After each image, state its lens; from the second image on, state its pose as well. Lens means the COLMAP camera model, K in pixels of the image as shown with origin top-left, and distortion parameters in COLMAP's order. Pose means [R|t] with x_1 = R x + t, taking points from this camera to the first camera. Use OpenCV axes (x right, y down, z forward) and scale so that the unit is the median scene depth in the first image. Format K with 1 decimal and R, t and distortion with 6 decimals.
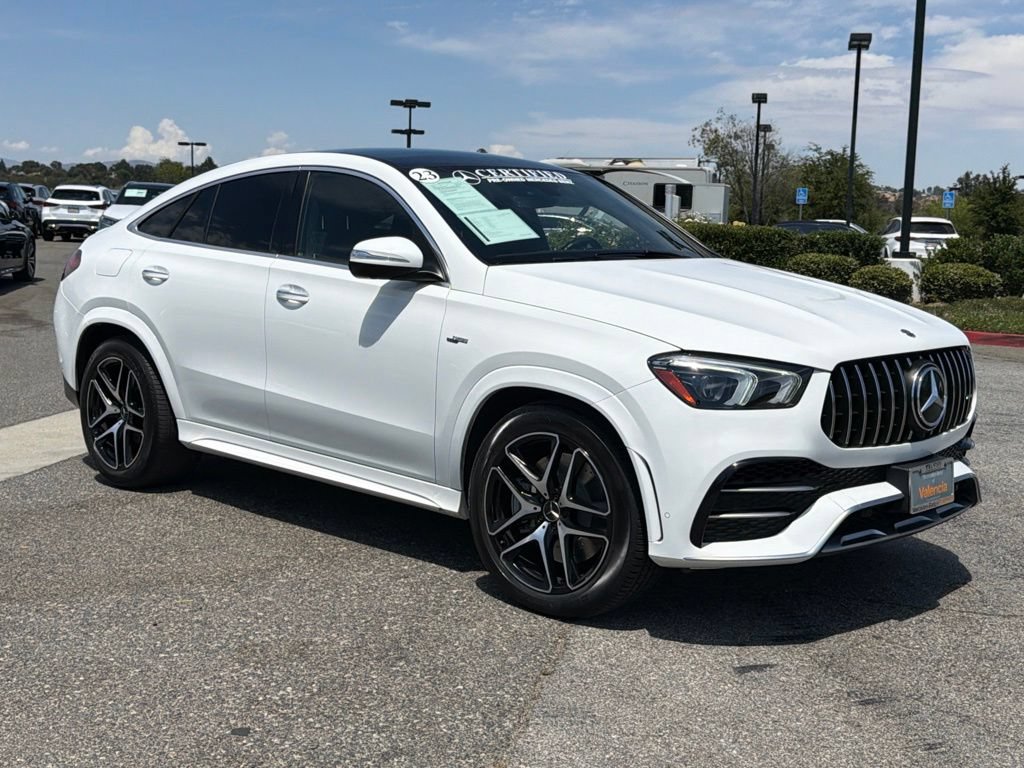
lens RADIAL K [[1293.0, 0, 505.4], [0, 1293.0, 418.5], [0, 0, 1]] dist [0.144780, 0.000000]
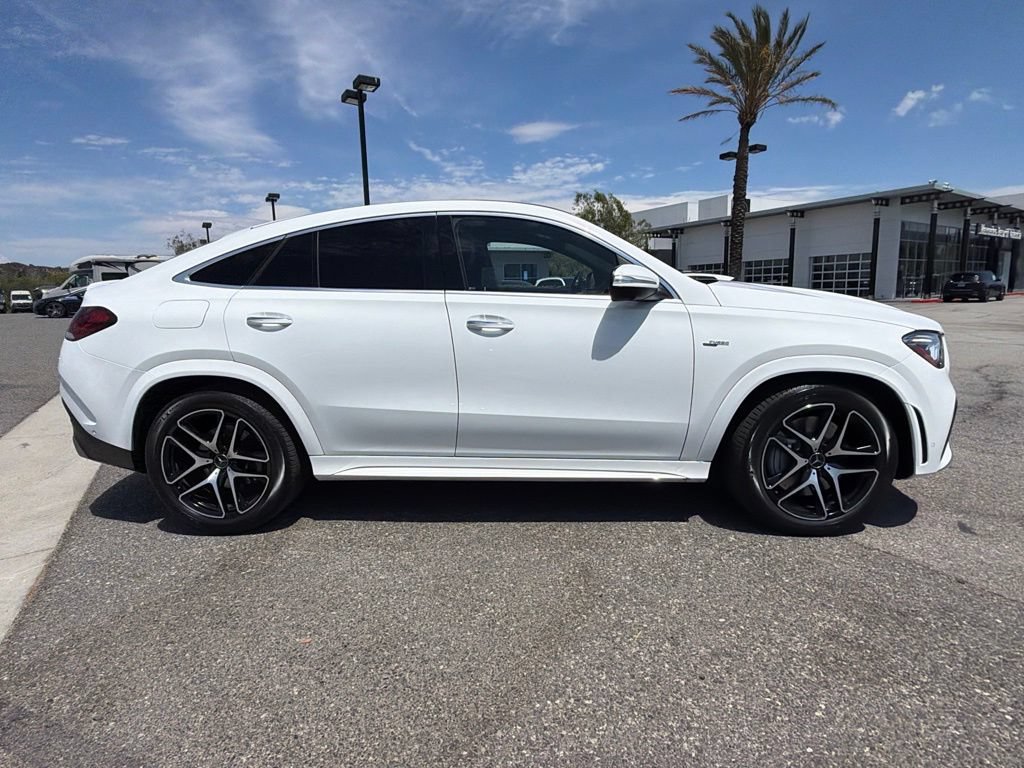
lens RADIAL K [[589.6, 0, 508.3], [0, 589.6, 385.7], [0, 0, 1]] dist [-0.007701, 0.002112]
pose [[0.757037, -0.145944, 0.636864, -0.413277], [0.136062, 0.988578, 0.064806, -0.062948], [-0.639048, 0.037592, 0.768248, 0.519516]]
